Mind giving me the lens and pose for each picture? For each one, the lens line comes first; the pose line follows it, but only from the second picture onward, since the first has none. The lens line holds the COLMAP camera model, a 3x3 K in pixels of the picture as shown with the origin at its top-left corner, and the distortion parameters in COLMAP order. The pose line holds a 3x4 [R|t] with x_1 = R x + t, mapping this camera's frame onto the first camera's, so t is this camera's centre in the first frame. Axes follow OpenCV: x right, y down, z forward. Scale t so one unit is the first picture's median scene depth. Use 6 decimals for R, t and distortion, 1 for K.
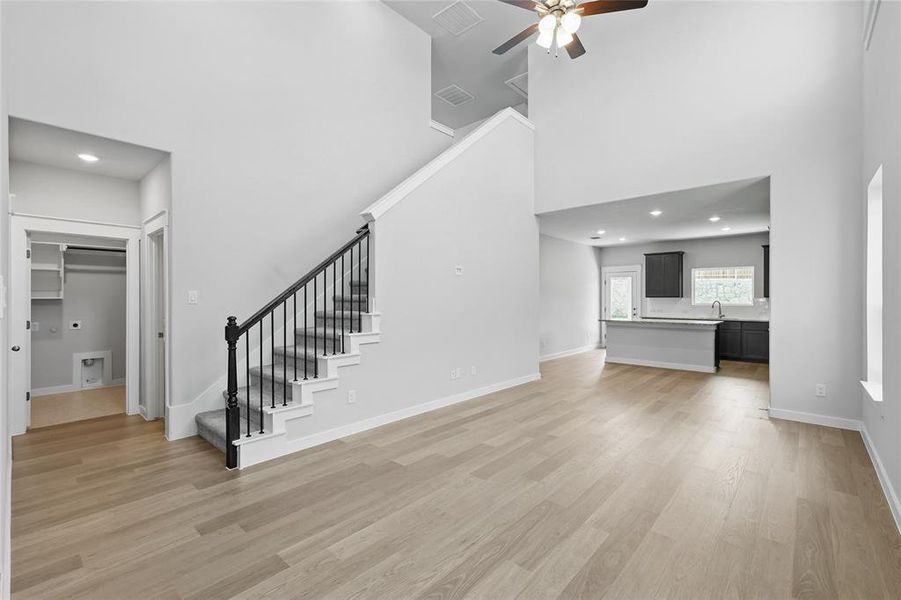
lens RADIAL K [[393.3, 0, 452.5], [0, 393.3, 297.3], [0, 0, 1]] dist [0.002245, 0.000048]
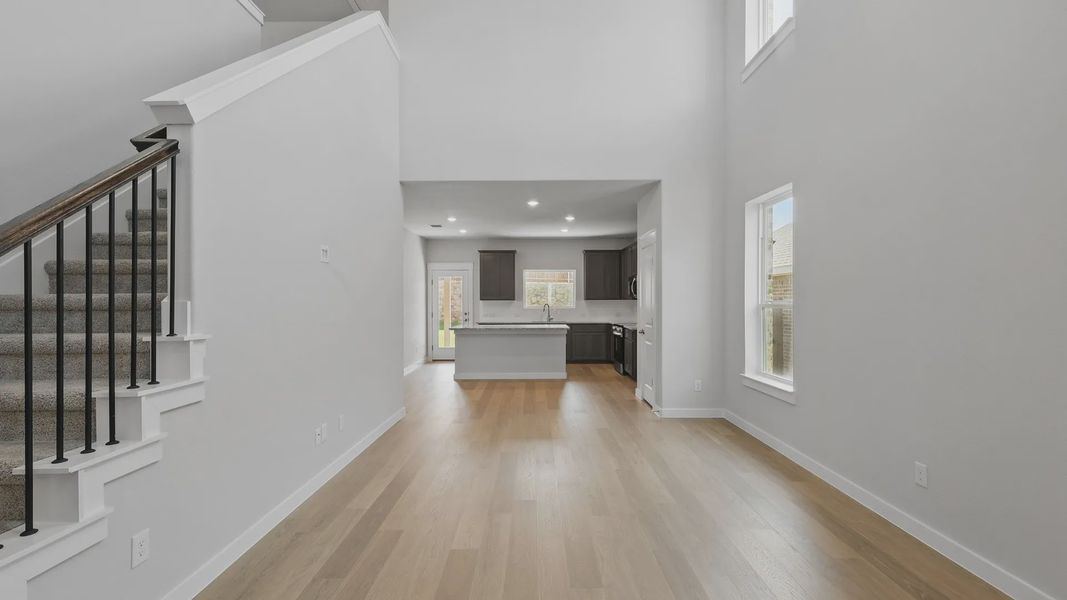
lens RADIAL K [[466.1, 0, 534.5], [0, 466.1, 296.8], [0, 0, 1]] dist [0.002633, -0.000197]
pose [[0.745617, 0.003739, 0.666364, -0.212303], [0.001564, 0.999972, -0.007362, 0.000563], [-0.666373, 0.006531, 0.745590, 0.287787]]
